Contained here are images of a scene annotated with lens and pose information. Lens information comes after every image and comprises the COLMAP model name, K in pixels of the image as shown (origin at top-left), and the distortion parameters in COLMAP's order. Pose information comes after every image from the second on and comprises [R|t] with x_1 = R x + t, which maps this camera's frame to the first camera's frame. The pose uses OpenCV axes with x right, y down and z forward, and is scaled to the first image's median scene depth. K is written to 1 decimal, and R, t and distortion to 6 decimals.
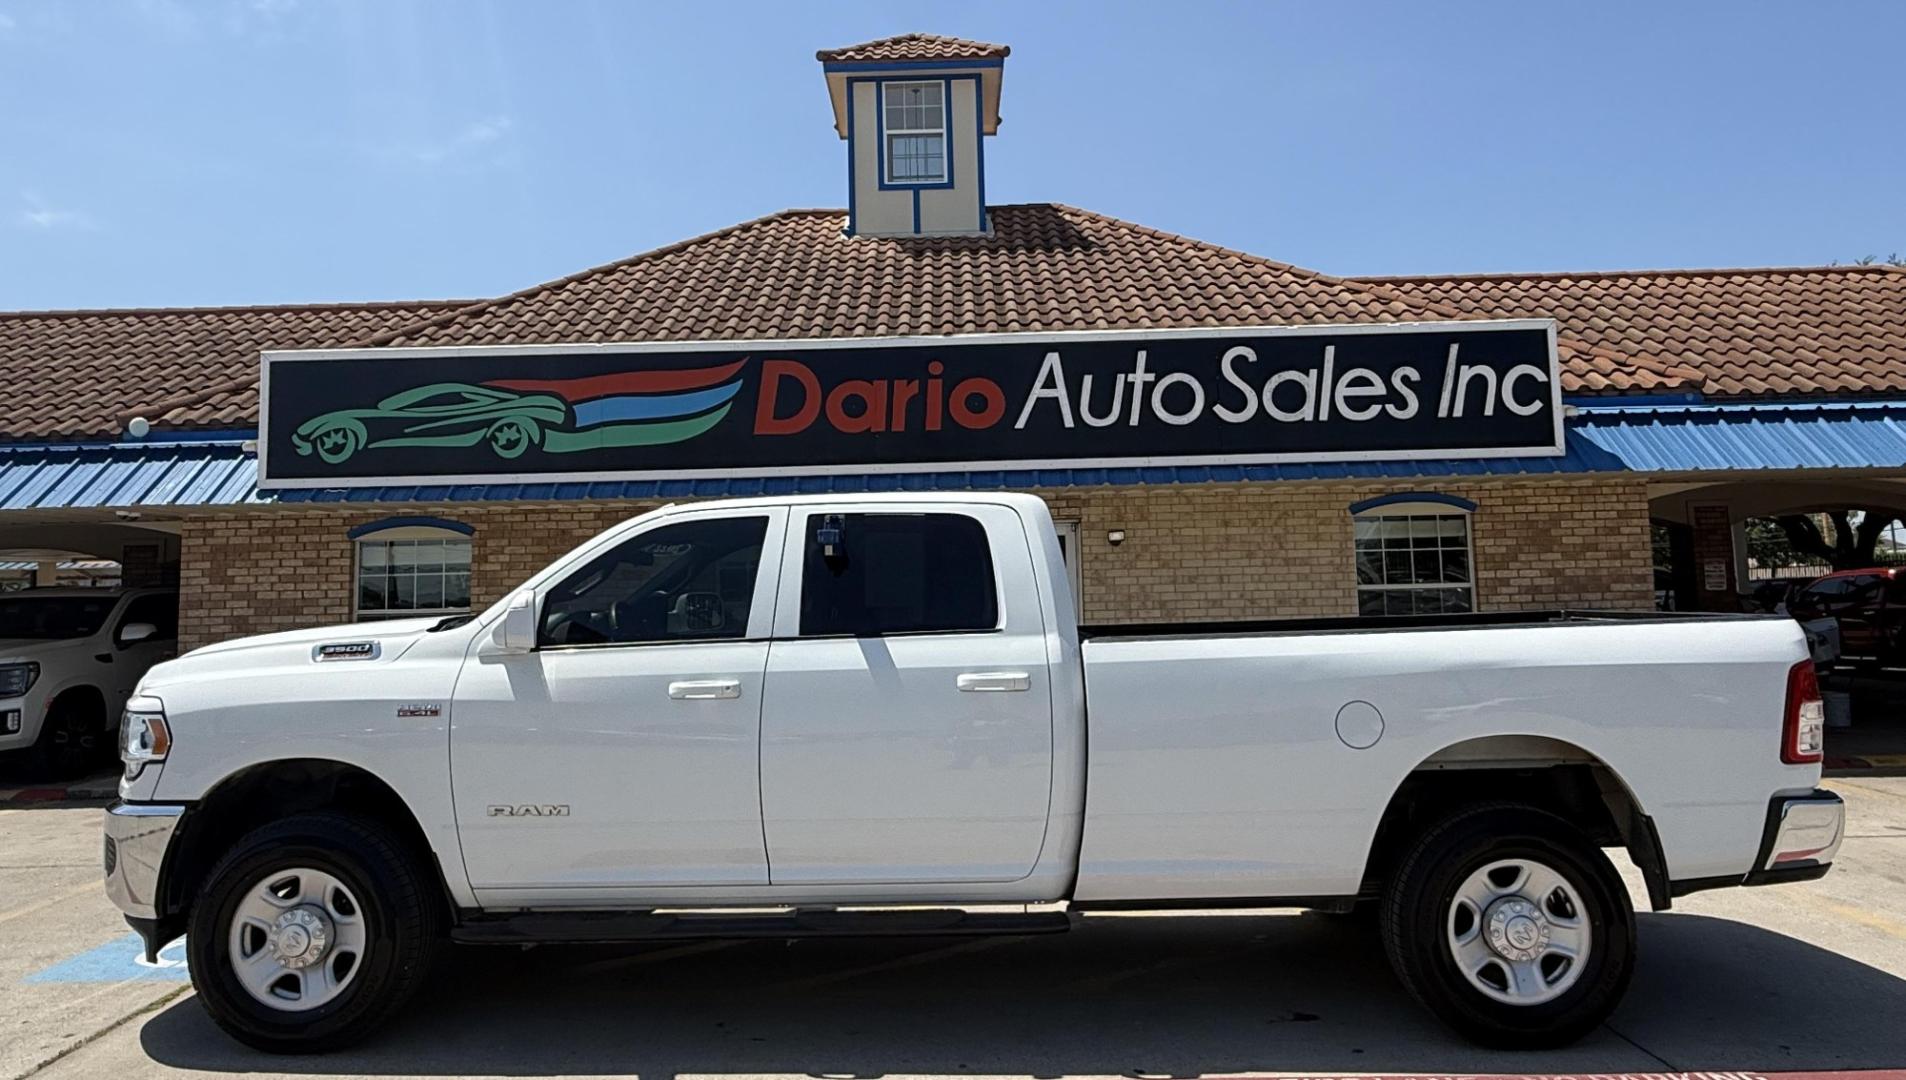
lens RADIAL K [[1192.4, 0, 918.1], [0, 1192.4, 477.0], [0, 0, 1]] dist [-0.047430, 0.039775]
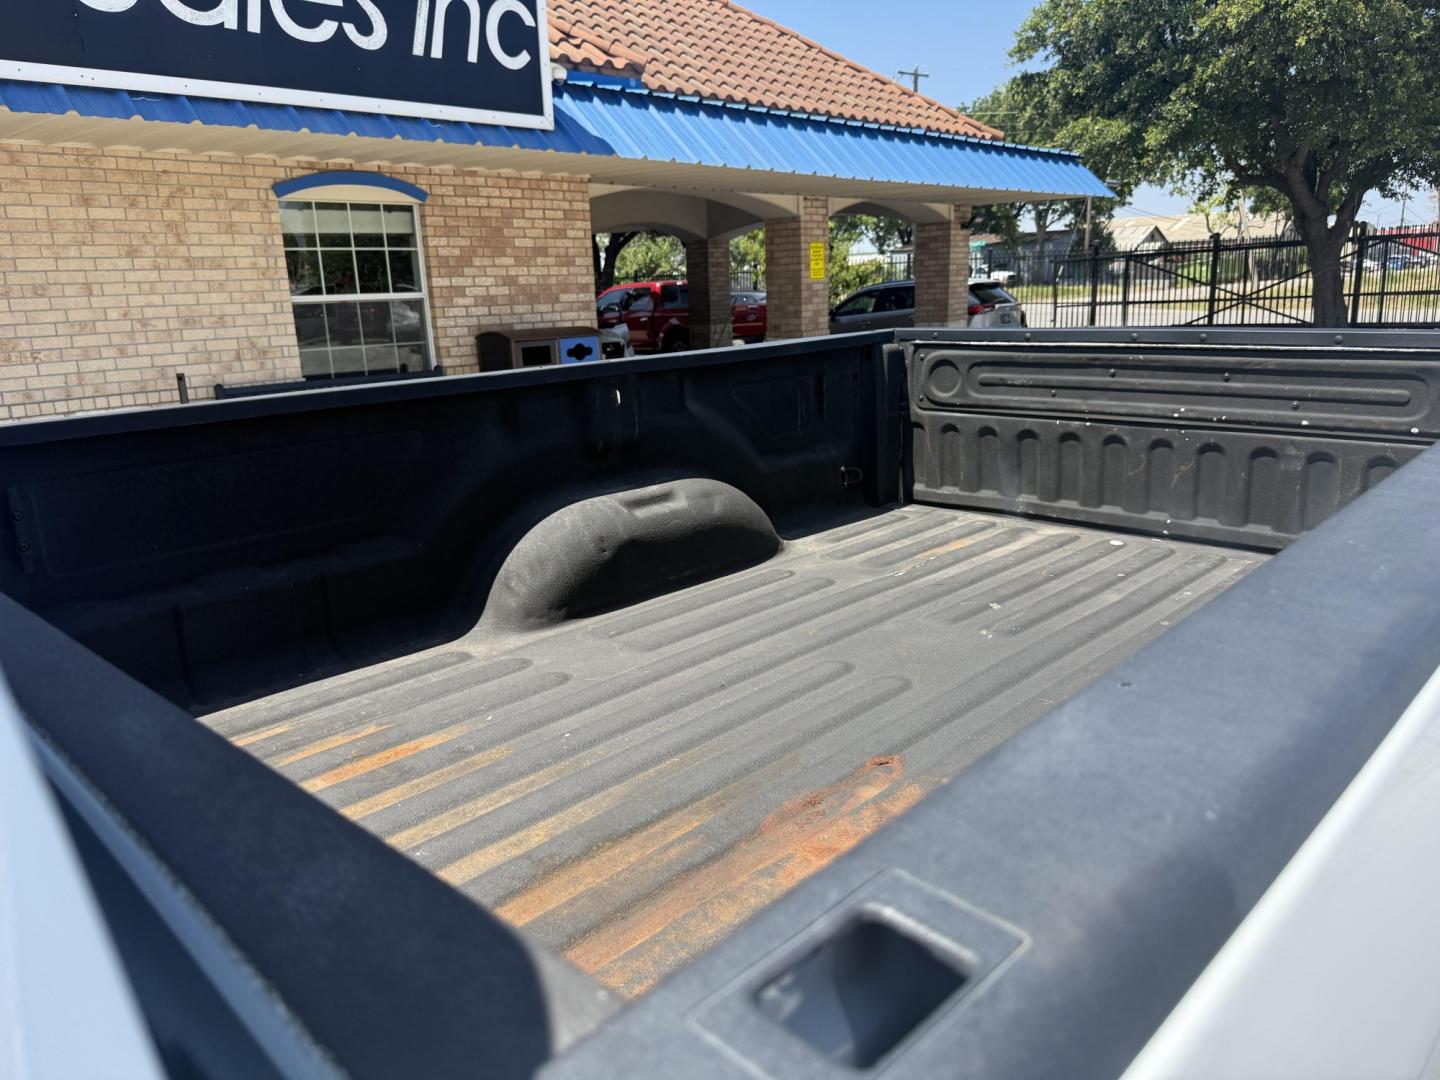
lens RADIAL K [[1042.5, 0, 713.9], [0, 1042.5, 553.0], [0, 0, 1]] dist [-0.013214, -0.010284]
pose [[0.666783, -0.185431, 0.721814, 0.047284], [-0.057399, 0.952896, 0.297817, 0.034922], [-0.743038, -0.240011, 0.624731, 0.355831]]
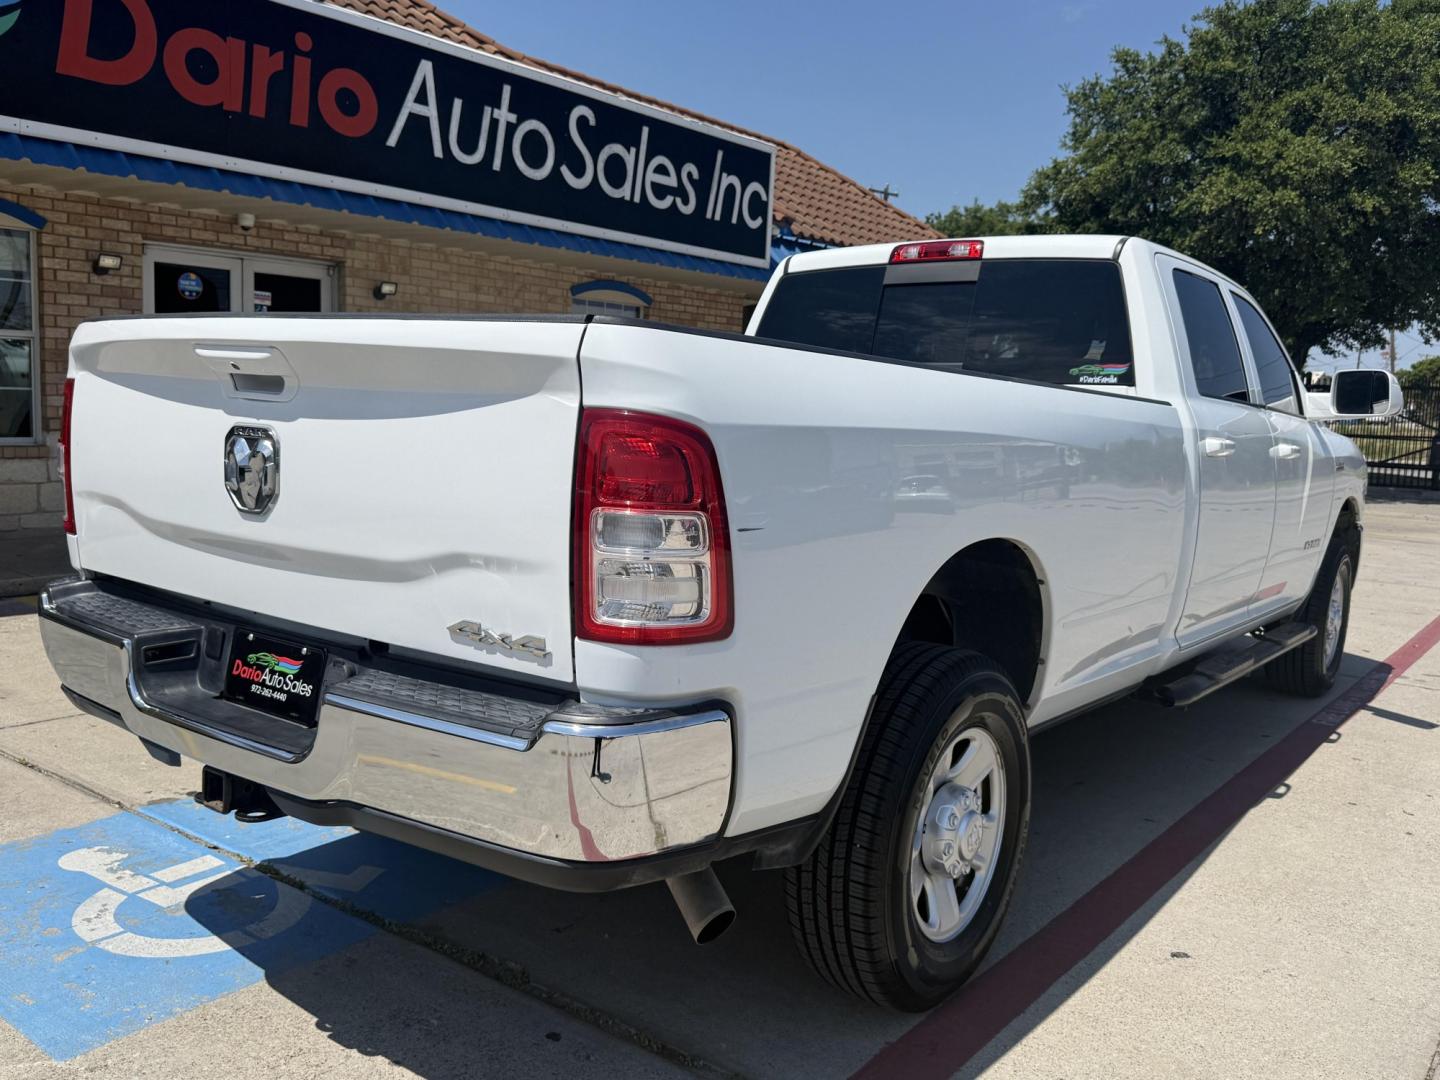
lens RADIAL K [[1228.4, 0, 730.0], [0, 1228.4, 564.7], [0, 0, 1]] dist [0.050065, -0.098391]
pose [[0.586302, -0.063547, 0.807597, -0.432037], [-0.141471, 0.973567, 0.179312, 0.048263], [-0.797644, -0.219382, 0.561814, 0.241476]]
